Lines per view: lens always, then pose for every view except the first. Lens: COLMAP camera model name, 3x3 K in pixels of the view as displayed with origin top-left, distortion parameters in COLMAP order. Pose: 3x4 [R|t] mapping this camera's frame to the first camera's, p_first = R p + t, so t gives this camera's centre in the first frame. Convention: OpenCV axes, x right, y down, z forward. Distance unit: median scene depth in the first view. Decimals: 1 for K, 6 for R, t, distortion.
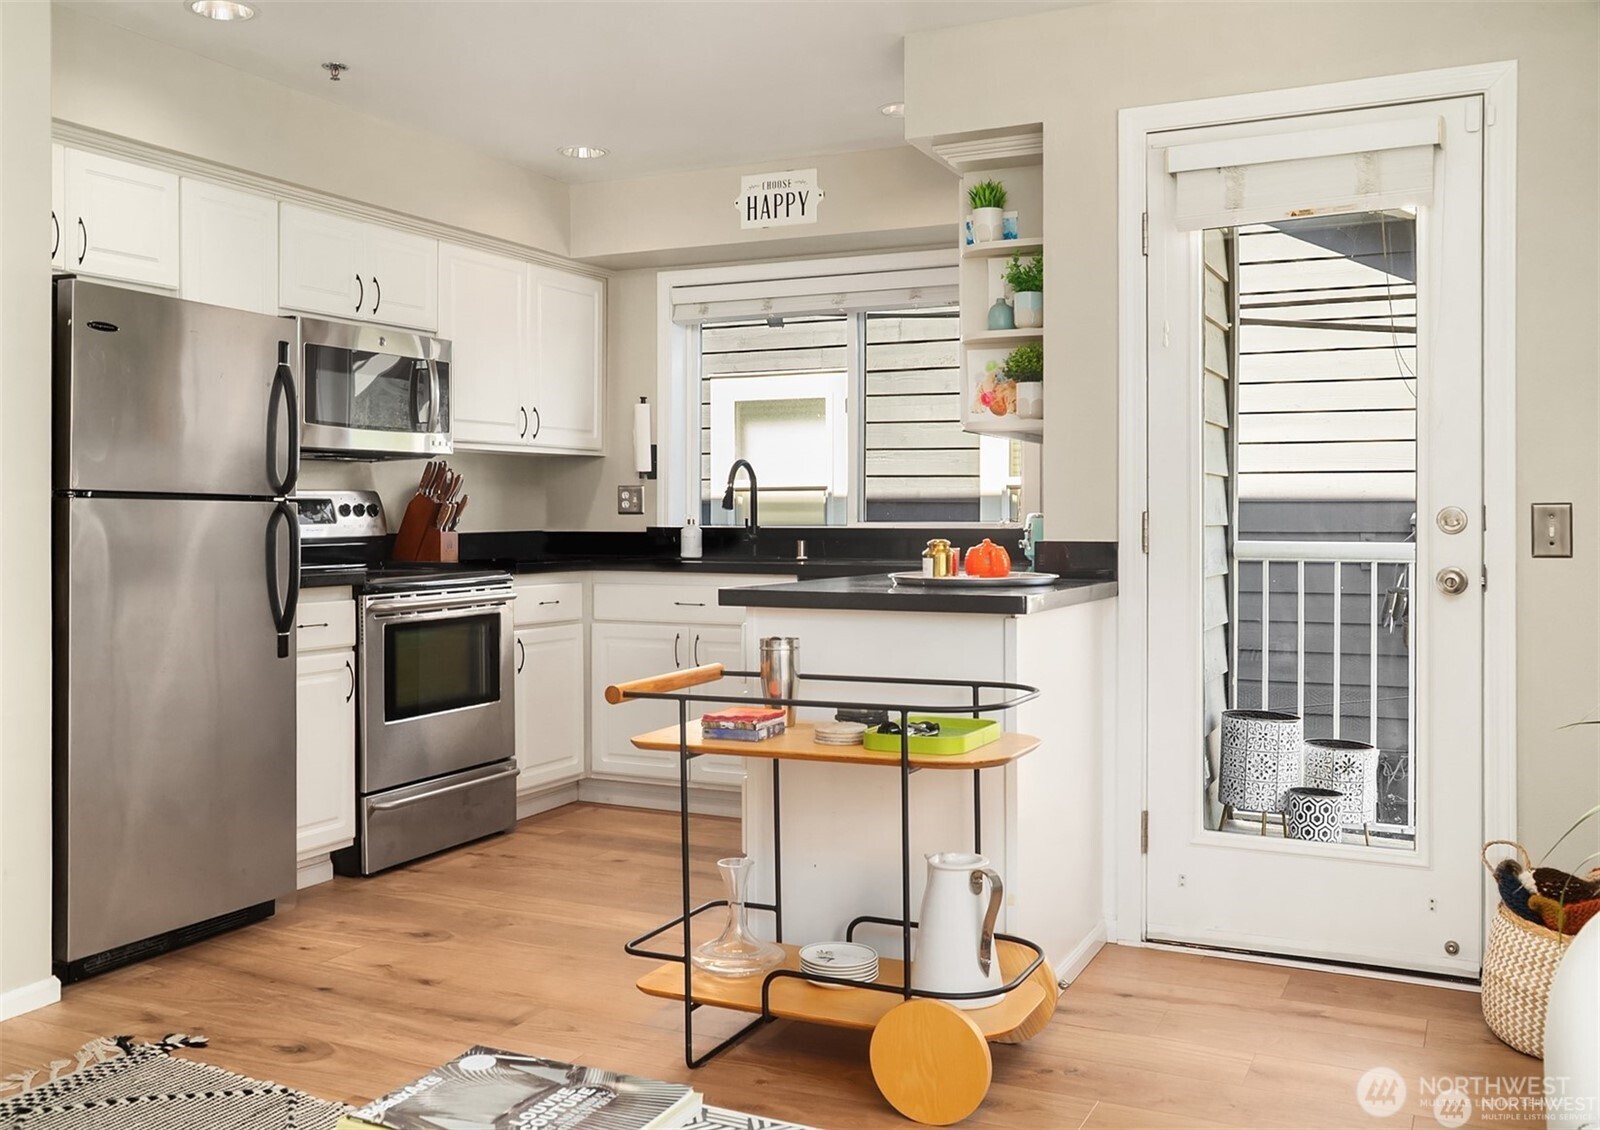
lens RADIAL K [[1501.8, 0, 792.4], [0, 1501.8, 517.6], [0, 0, 1]] dist [-0.025440, 0.000000]
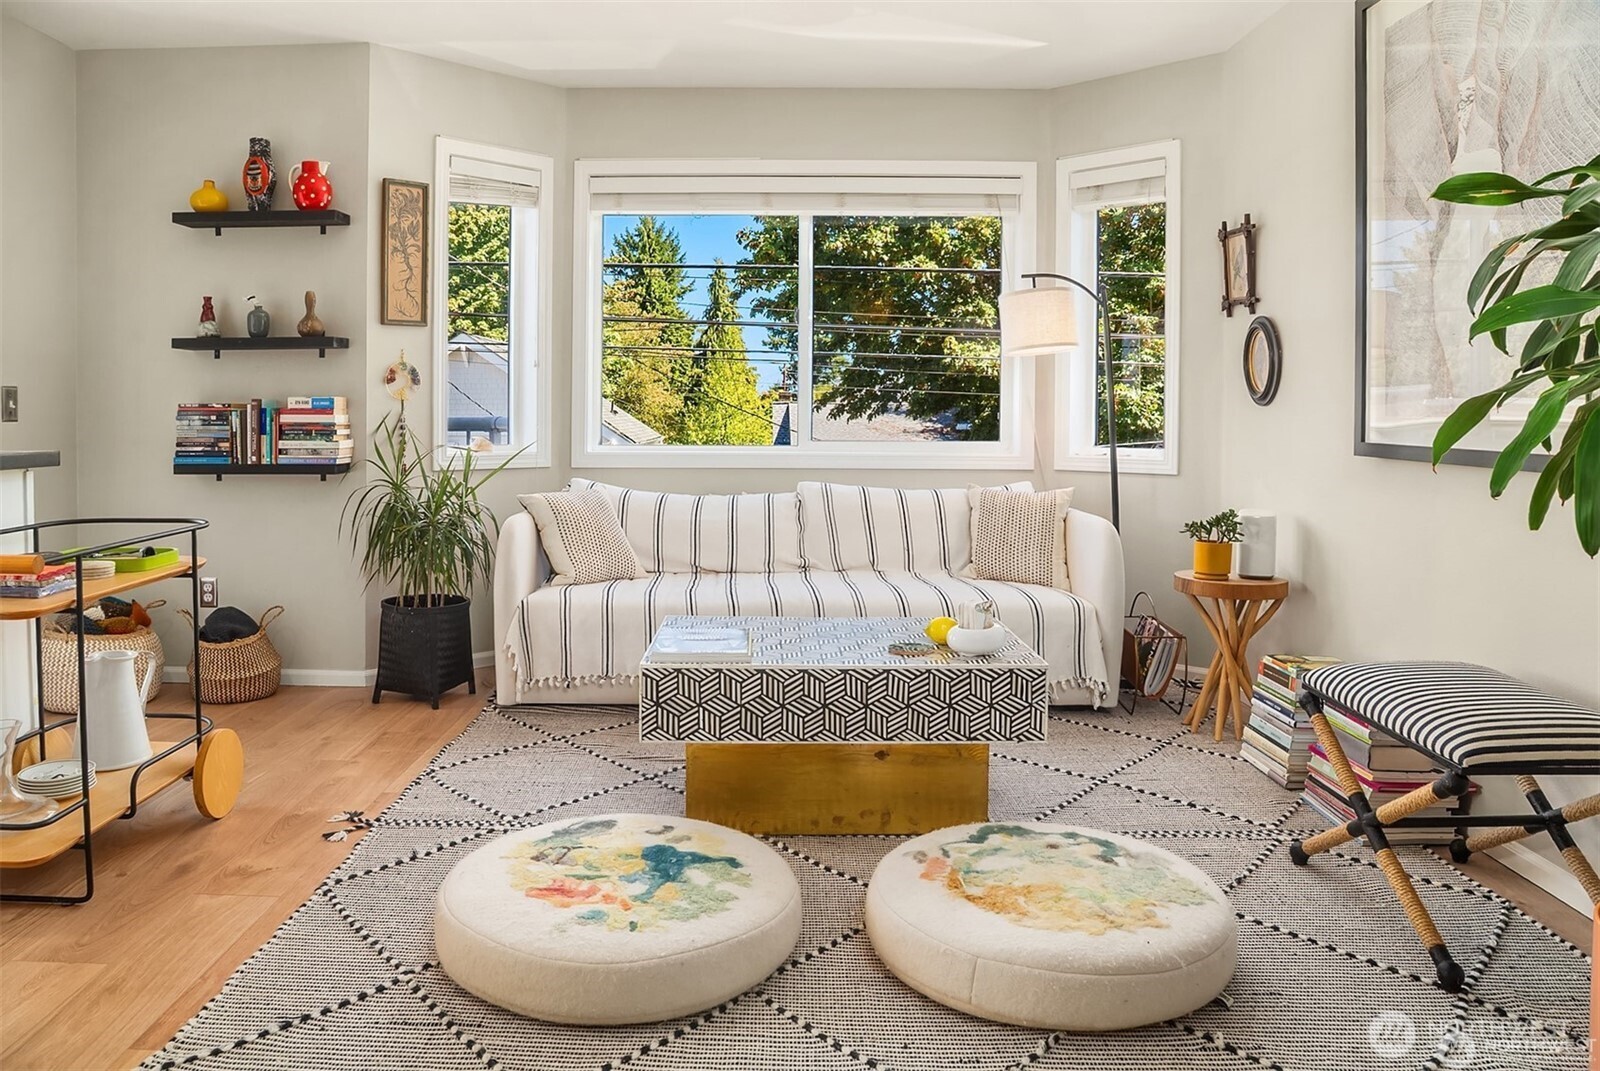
lens RADIAL K [[1126.2, 0, 717.0], [0, 1126.2, 449.3], [0, 0, 1]] dist [-0.089477, 0.033535]
pose [[-0.406786, -0.032627, 0.912941, -0.644863], [0.002705, 0.999315, 0.036919, 0.013264], [-0.913519, 0.017487, -0.406419, 0.613210]]
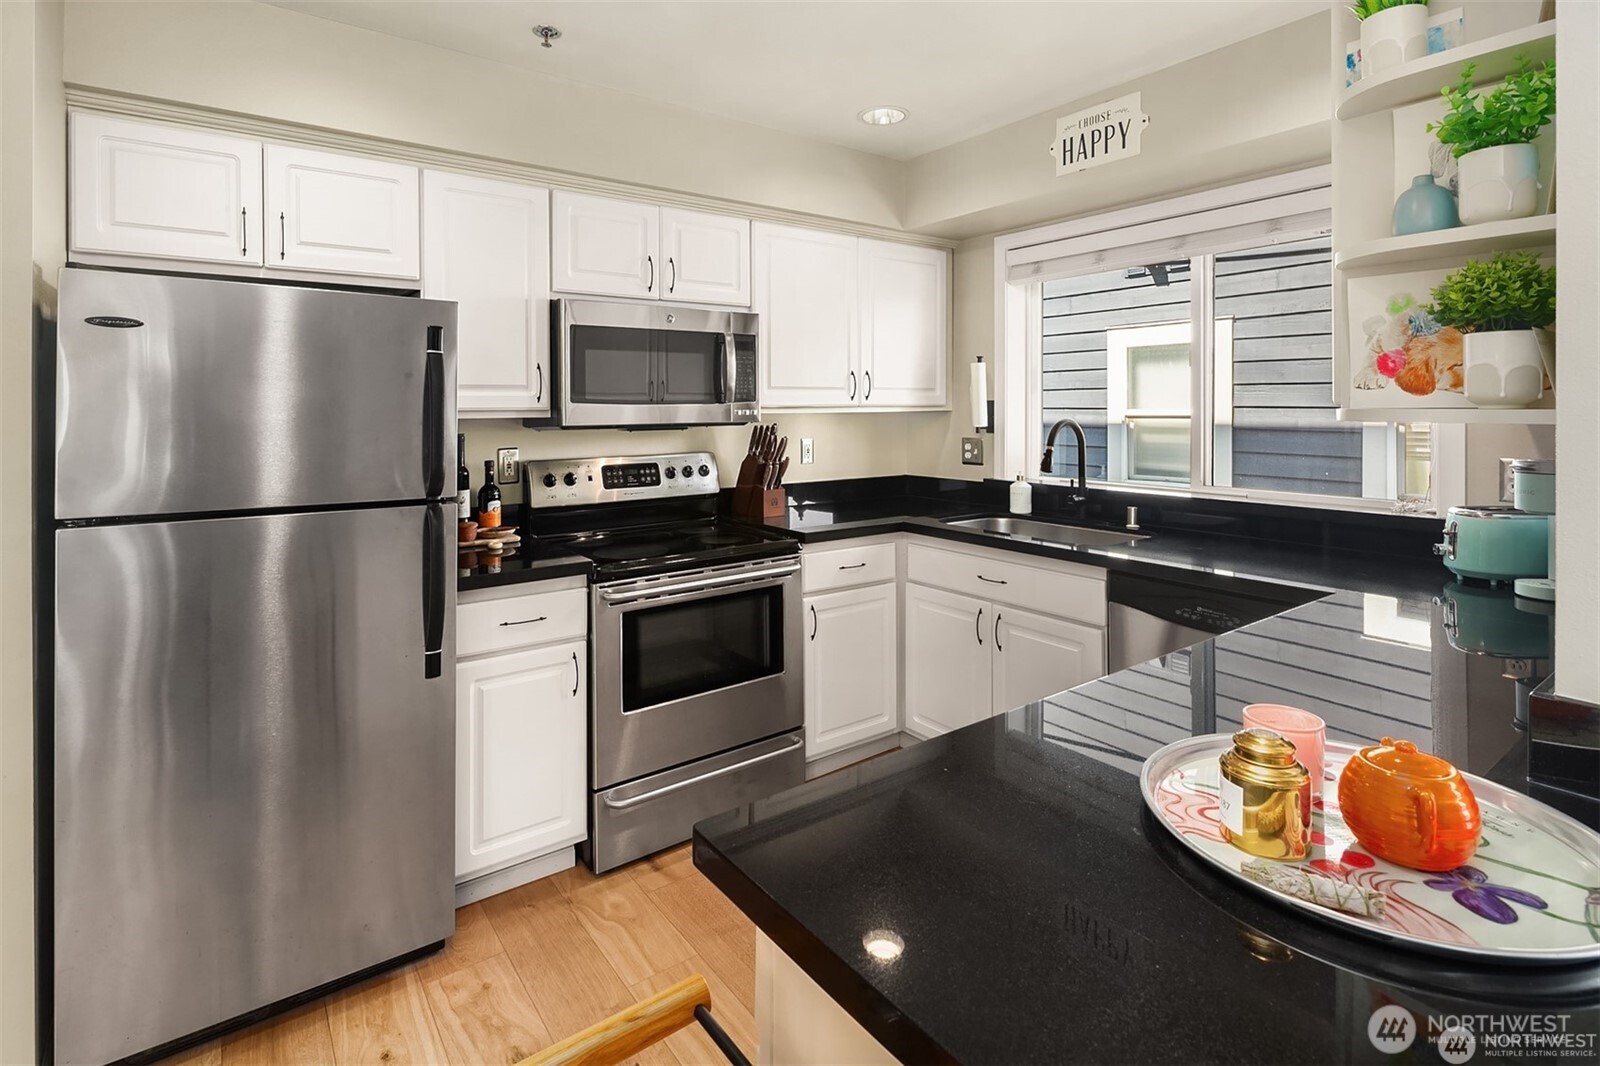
lens RADIAL K [[805.1, 0, 795.8], [0, 805.1, 415.2], [0, 0, 1]] dist [0.002962, -0.004456]
pose [[0.884853, -0.000697, -0.465870, 0.070675], [0.004769, 0.999960, 0.007561, -0.060786], [0.465846, -0.008912, 0.884821, 0.607894]]
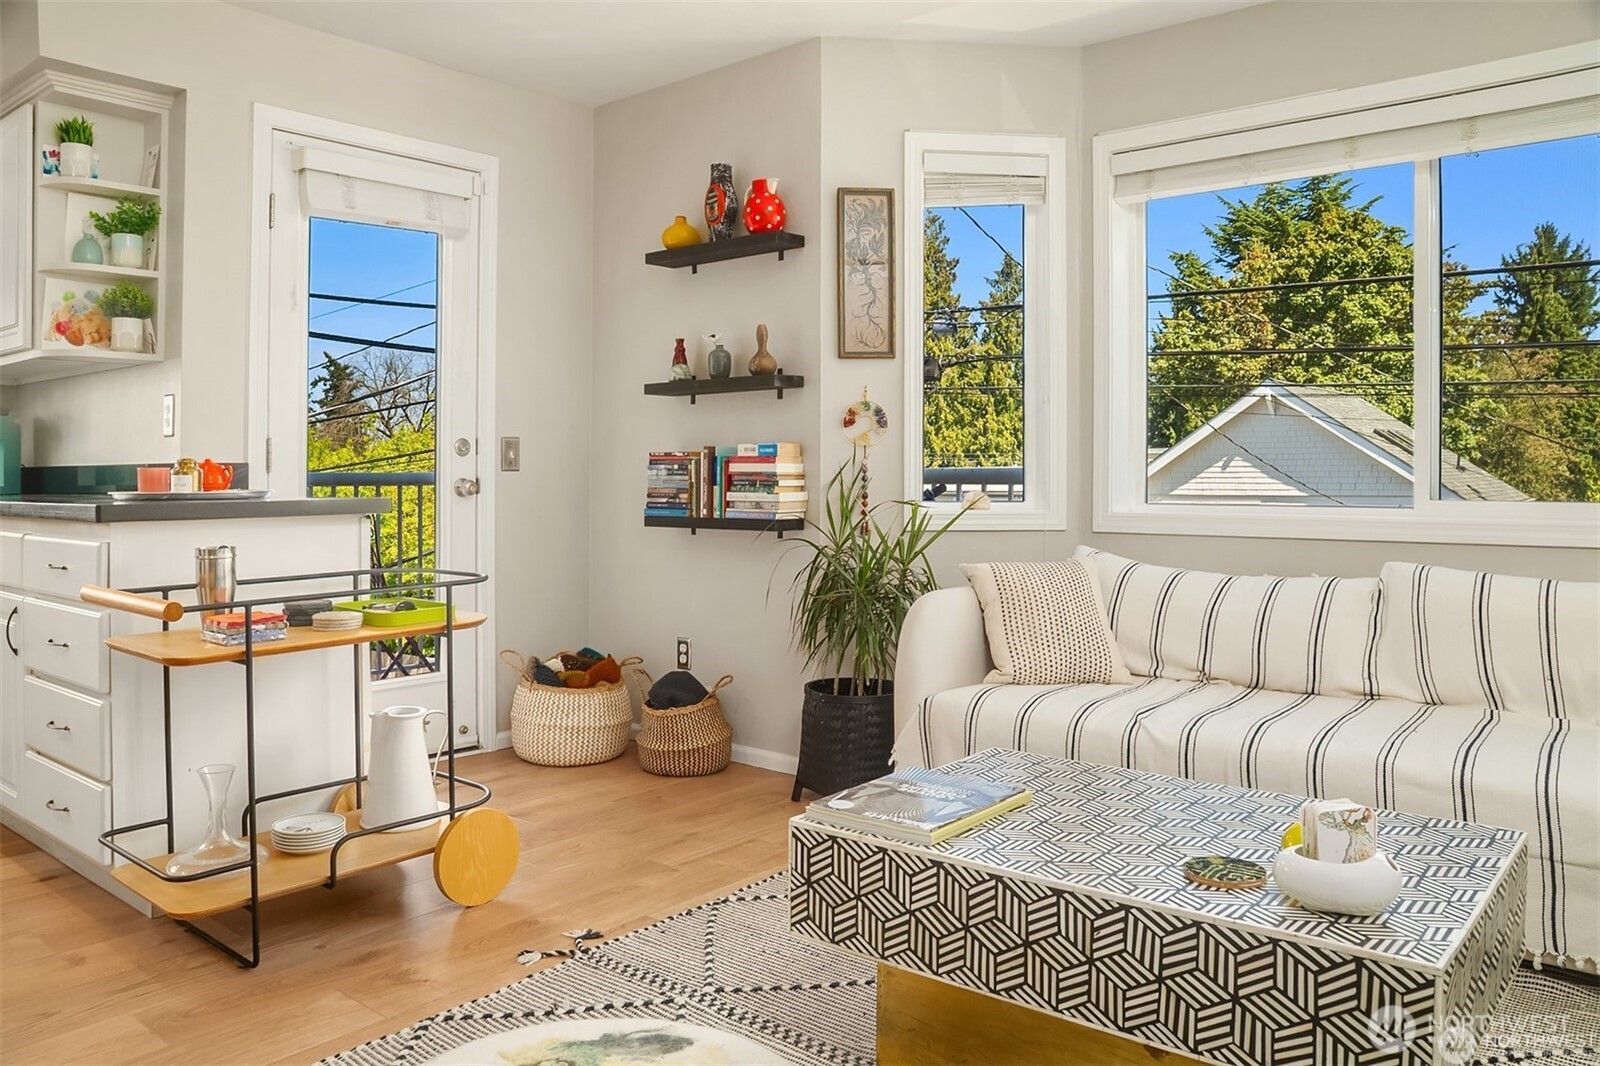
lens RADIAL K [[1173.4, 0, 795.8], [0, 1173.4, 483.9], [0, 0, 1]] dist [-0.085953, 0.027672]
pose [[0.229706, -0.013925, 0.973160, -0.498491], [0.008885, 0.999886, 0.012210, 0.022685], [-0.973220, 0.005842, 0.229803, 0.315857]]
